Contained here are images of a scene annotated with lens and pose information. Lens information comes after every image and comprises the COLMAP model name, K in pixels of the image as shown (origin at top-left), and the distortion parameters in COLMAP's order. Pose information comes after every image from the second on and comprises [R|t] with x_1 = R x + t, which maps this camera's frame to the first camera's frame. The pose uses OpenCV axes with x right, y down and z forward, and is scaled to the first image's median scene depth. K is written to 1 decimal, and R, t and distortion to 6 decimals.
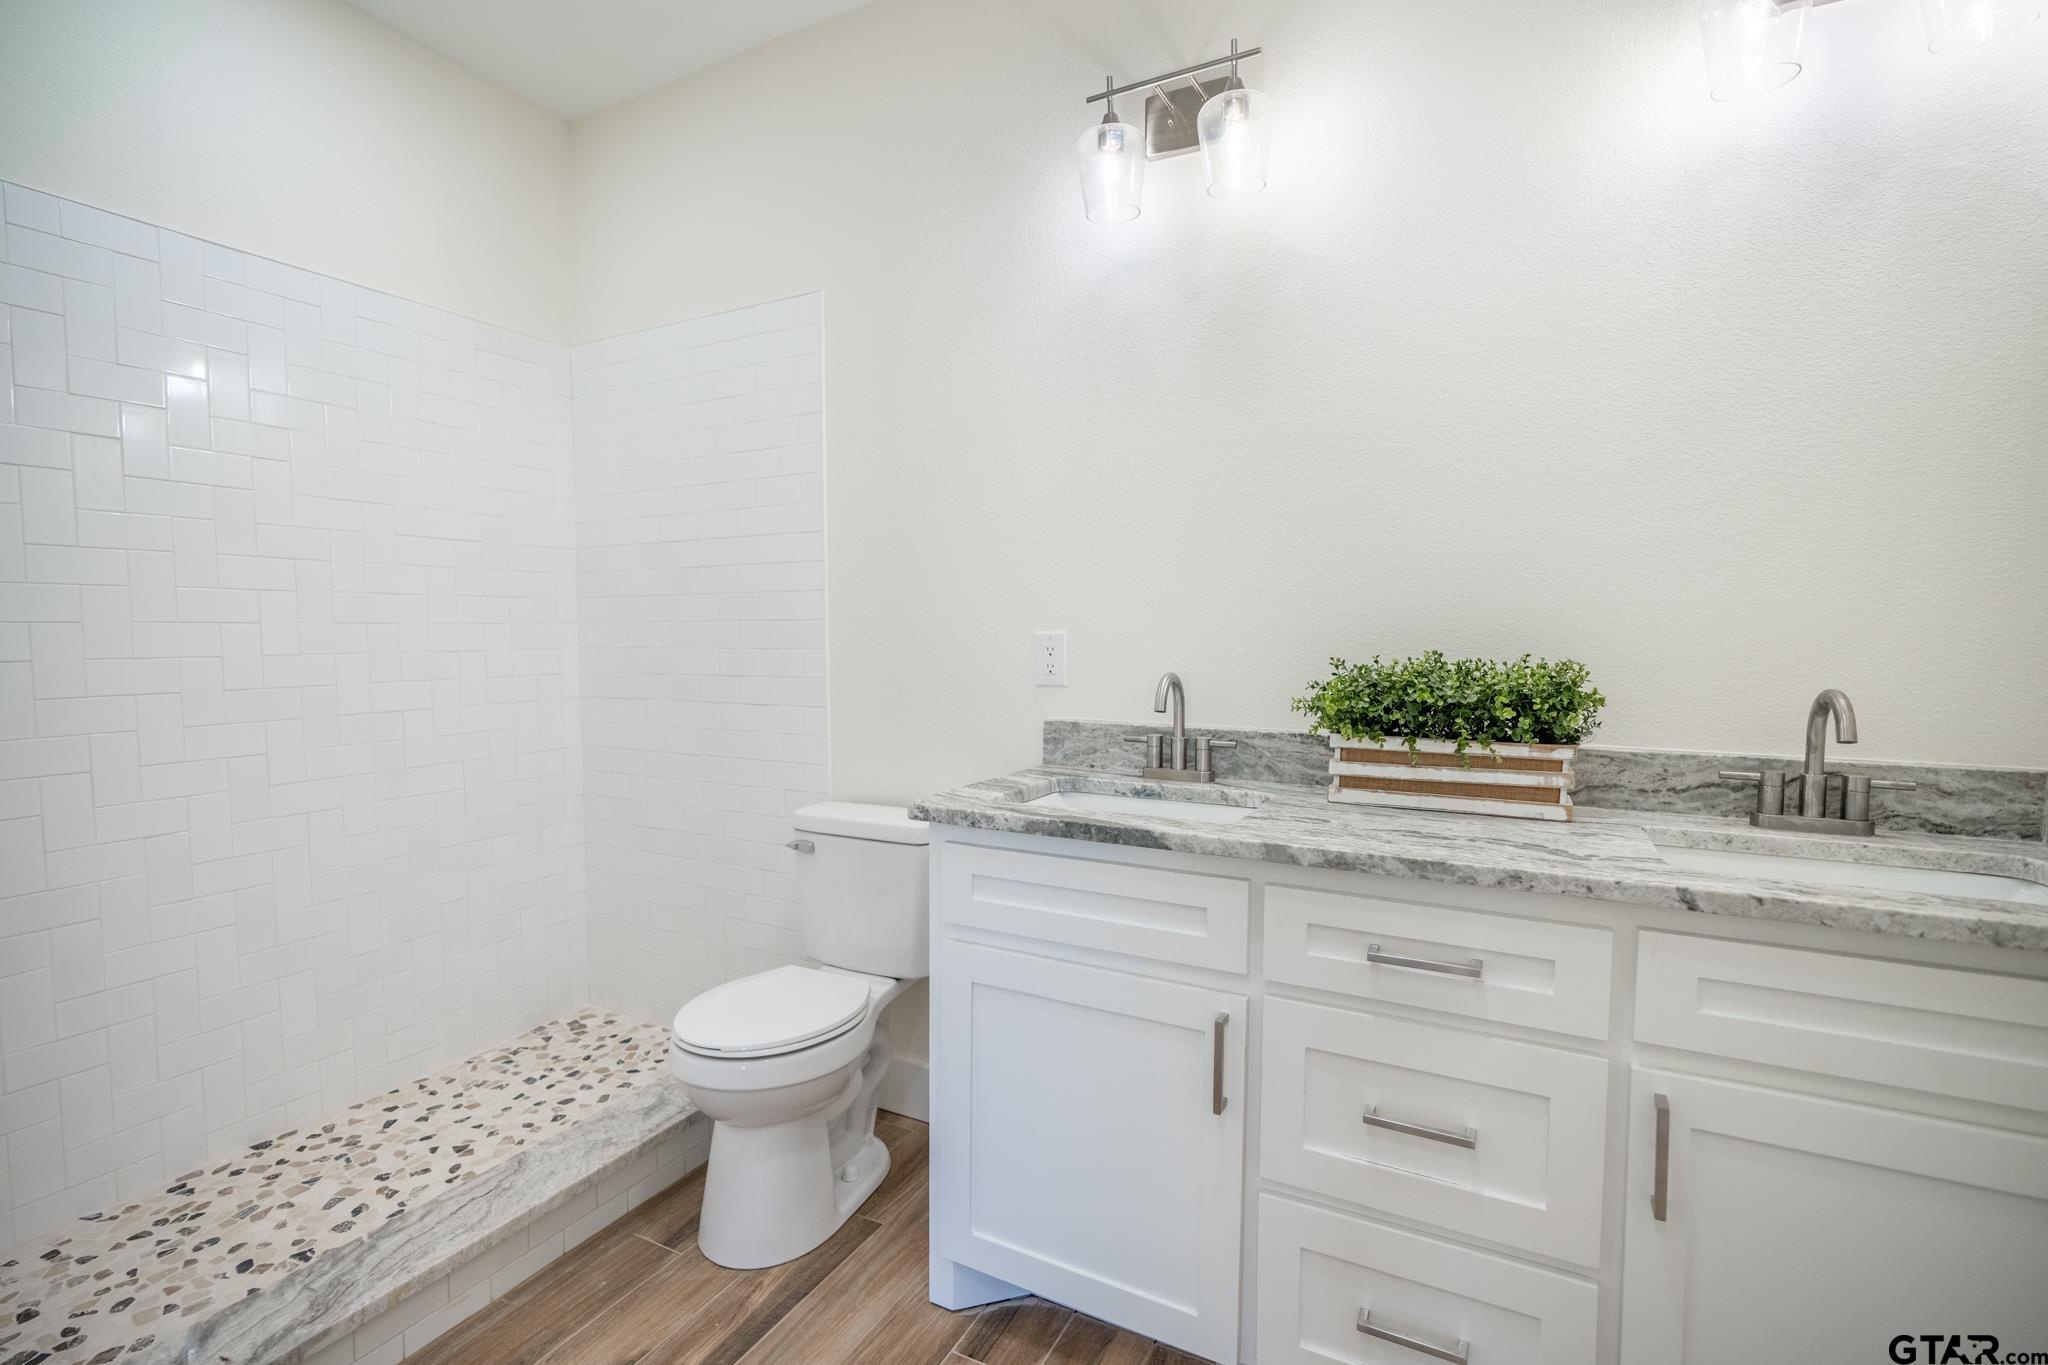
lens RADIAL K [[919.8, 0, 1033.5], [0, 919.8, 678.9], [0, 0, 1]] dist [-0.009757, 0.003868]
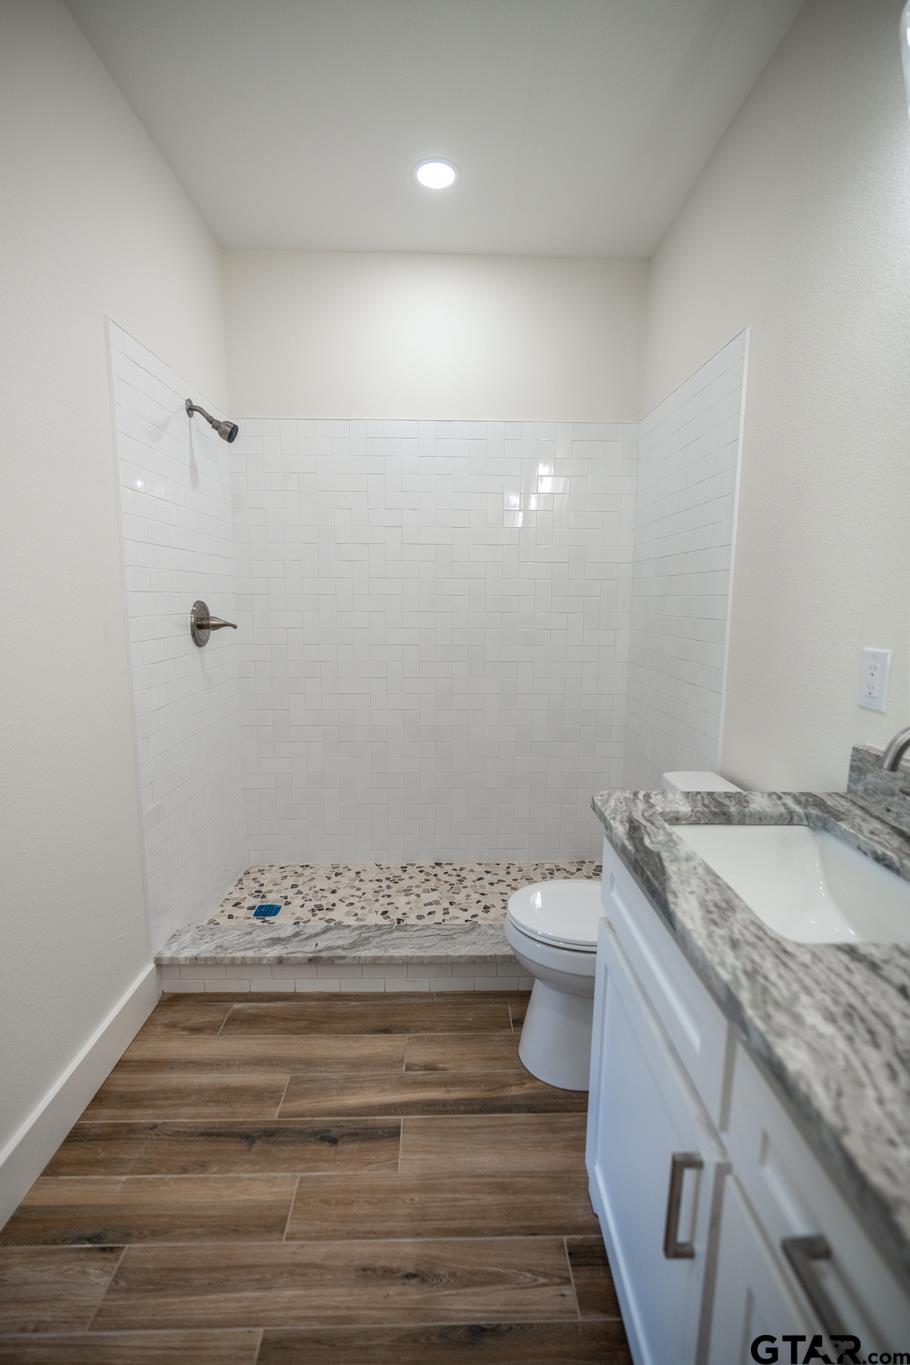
lens RADIAL K [[613.0, 0, 458.7], [0, 613.0, 684.0], [0, 0, 1]] dist [-0.009757, 0.003868]
pose [[0.488242, 0.129882, -0.862989, 0.424251], [-0.055068, 0.991478, 0.118065, -0.082797], [0.870969, -0.010121, 0.491234, 0.456674]]
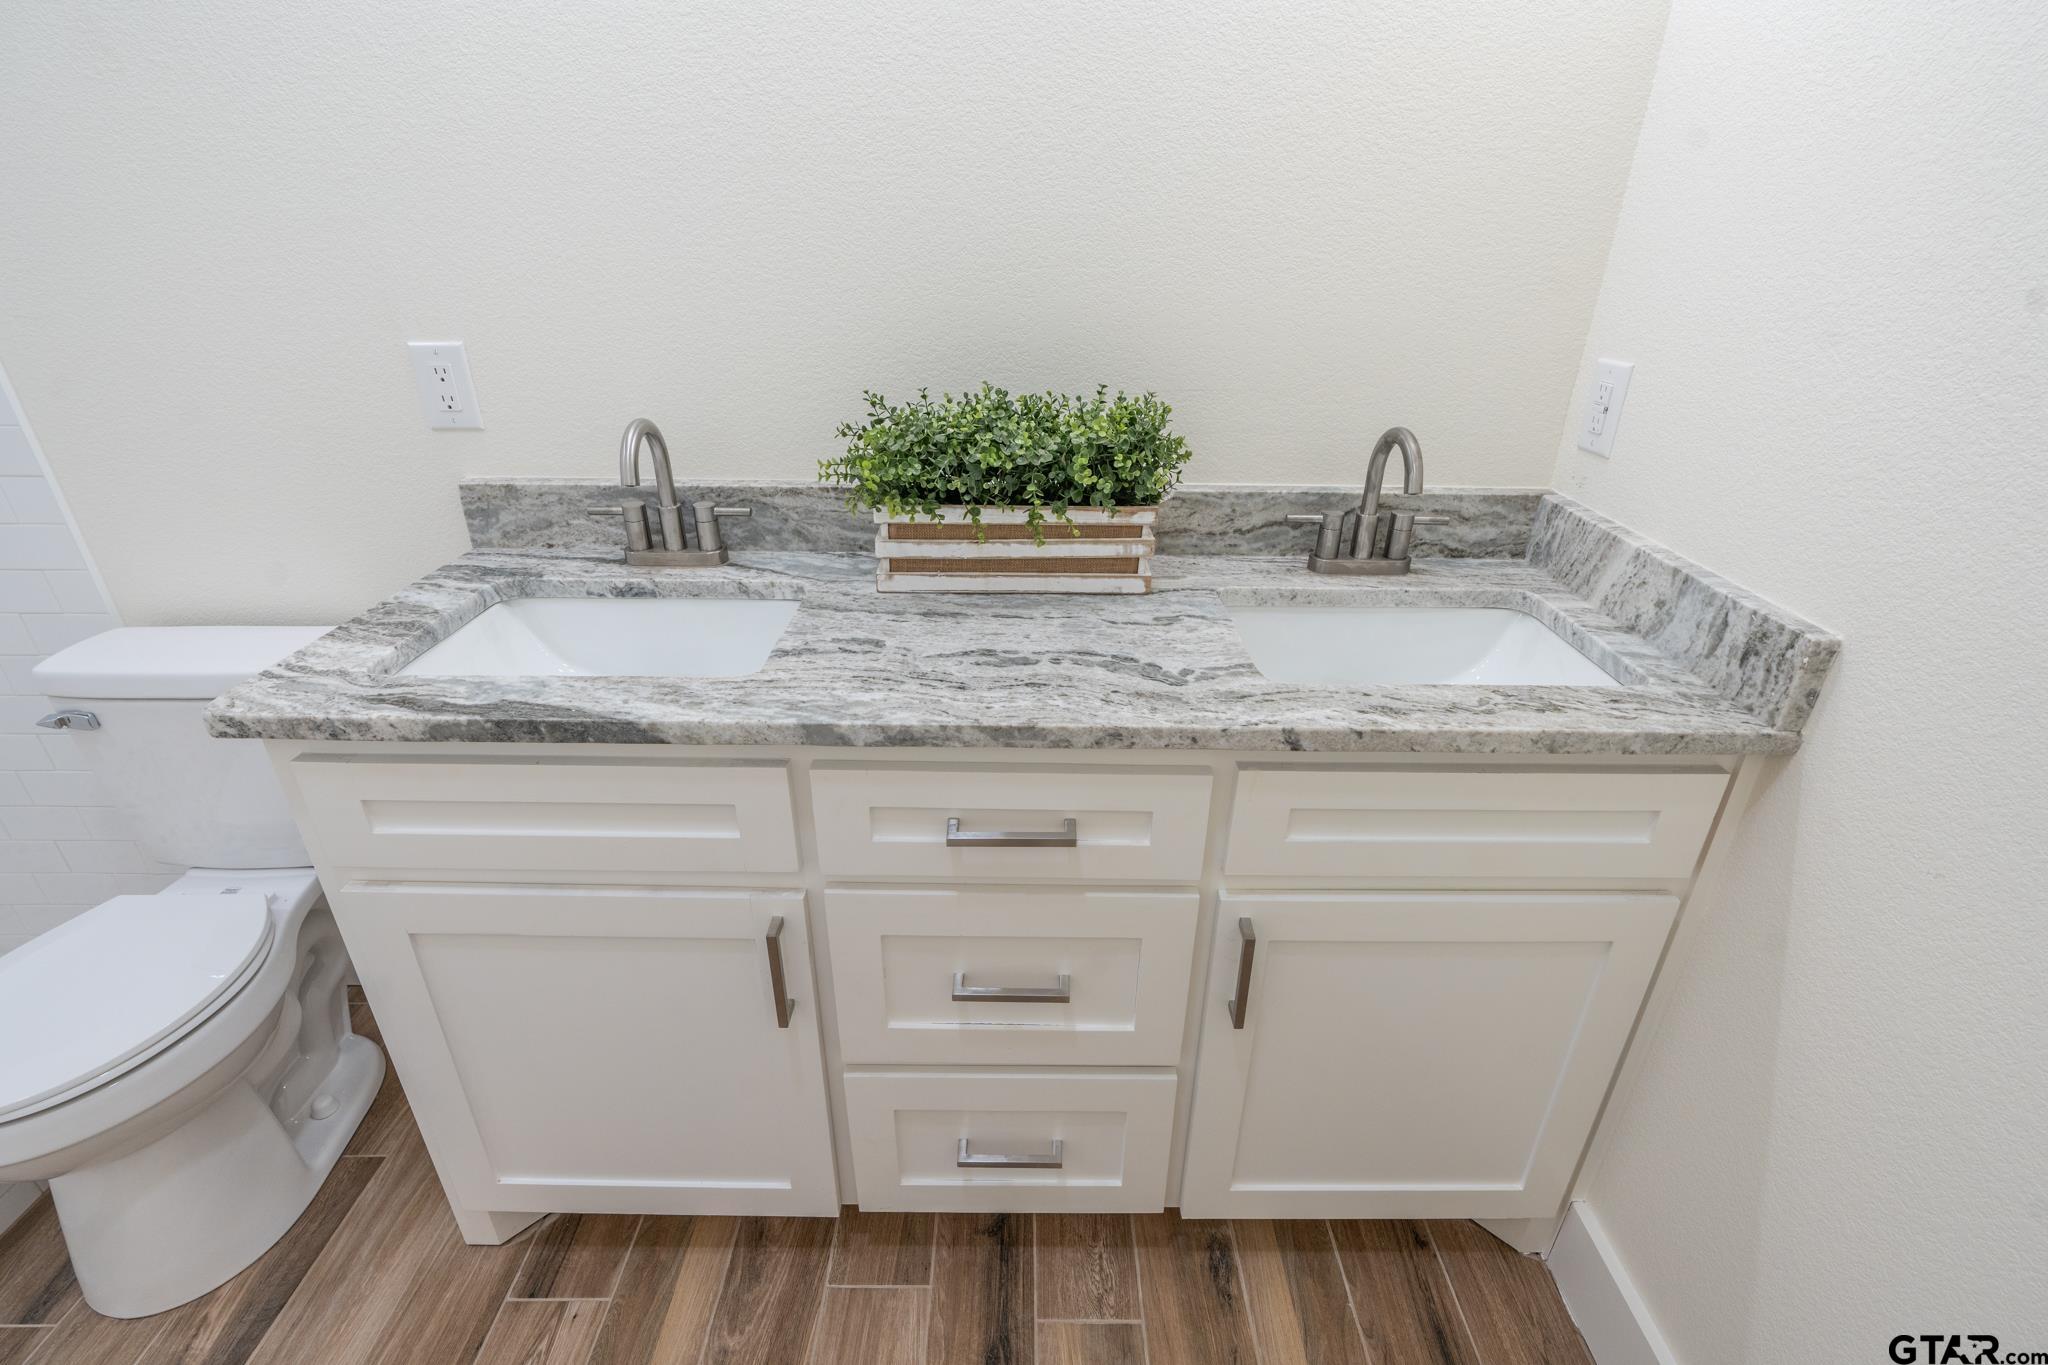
lens RADIAL K [[919.8, 0, 1024.9], [0, 919.8, 667.7], [0, 0, 1]] dist [-0.009757, 0.003868]
pose [[0.886876, -0.198552, 0.417167, 0.091703], [0.019390, 0.918145, 0.395771, -0.110906], [-0.461600, -0.342911, 0.818130, 0.278403]]
